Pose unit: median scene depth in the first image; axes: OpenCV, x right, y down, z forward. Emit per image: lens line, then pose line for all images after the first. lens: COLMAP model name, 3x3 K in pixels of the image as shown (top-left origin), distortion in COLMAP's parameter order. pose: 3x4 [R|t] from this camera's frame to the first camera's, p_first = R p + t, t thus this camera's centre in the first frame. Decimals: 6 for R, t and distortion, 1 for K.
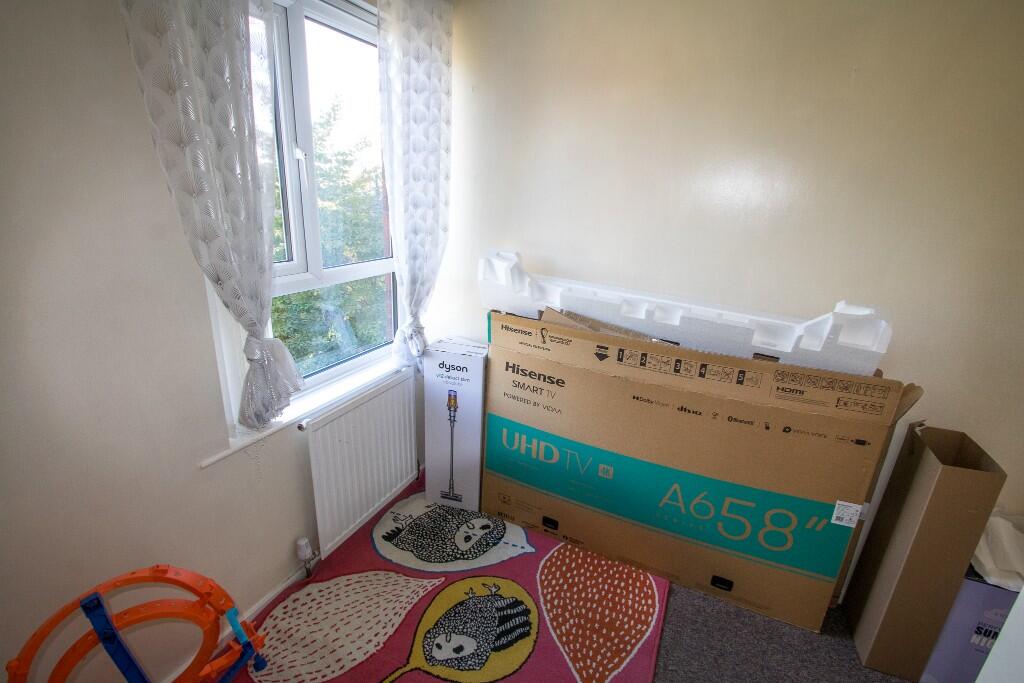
lens RADIAL K [[475.0, 0, 510.5], [0, 475.0, 342.9], [0, 0, 1]] dist [-0.009055, 0.000969]
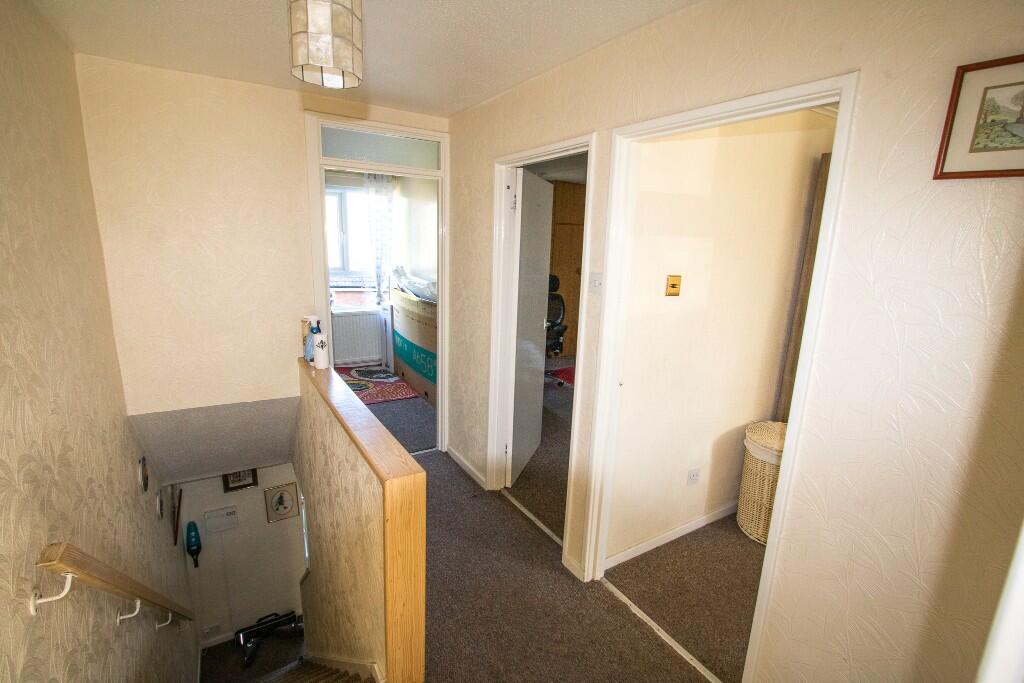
lens RADIAL K [[475.0, 0, 511.9], [0, 475.0, 342.4], [0, 0, 1]] dist [-0.009055, 0.000969]
pose [[0.825562, 0.091054, -0.556917, 2.291659], [-0.161602, 0.983711, -0.078722, 0.379070], [0.540678, 0.154988, 0.826829, -0.914268]]
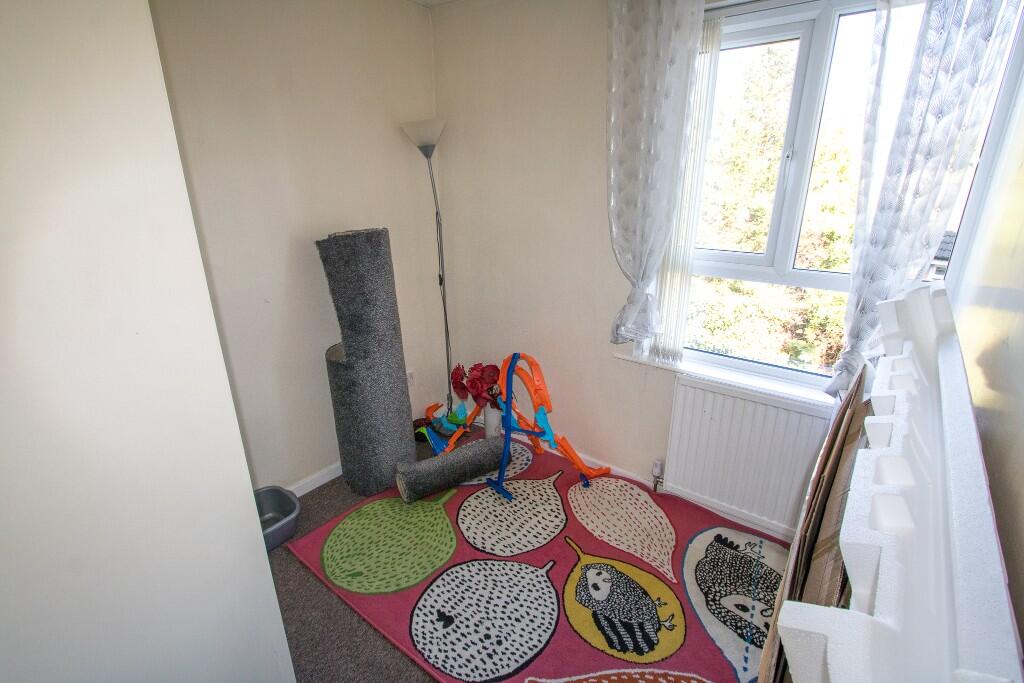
lens RADIAL K [[475.0, 0, 509.4], [0, 475.0, 343.2], [0, 0, 1]] dist [-0.009055, 0.000969]
pose [[-0.233423, 0.271432, -0.933723, 0.761843], [-0.307472, 0.890376, 0.335696, -0.171234], [0.922483, 0.365453, -0.124376, 0.669920]]
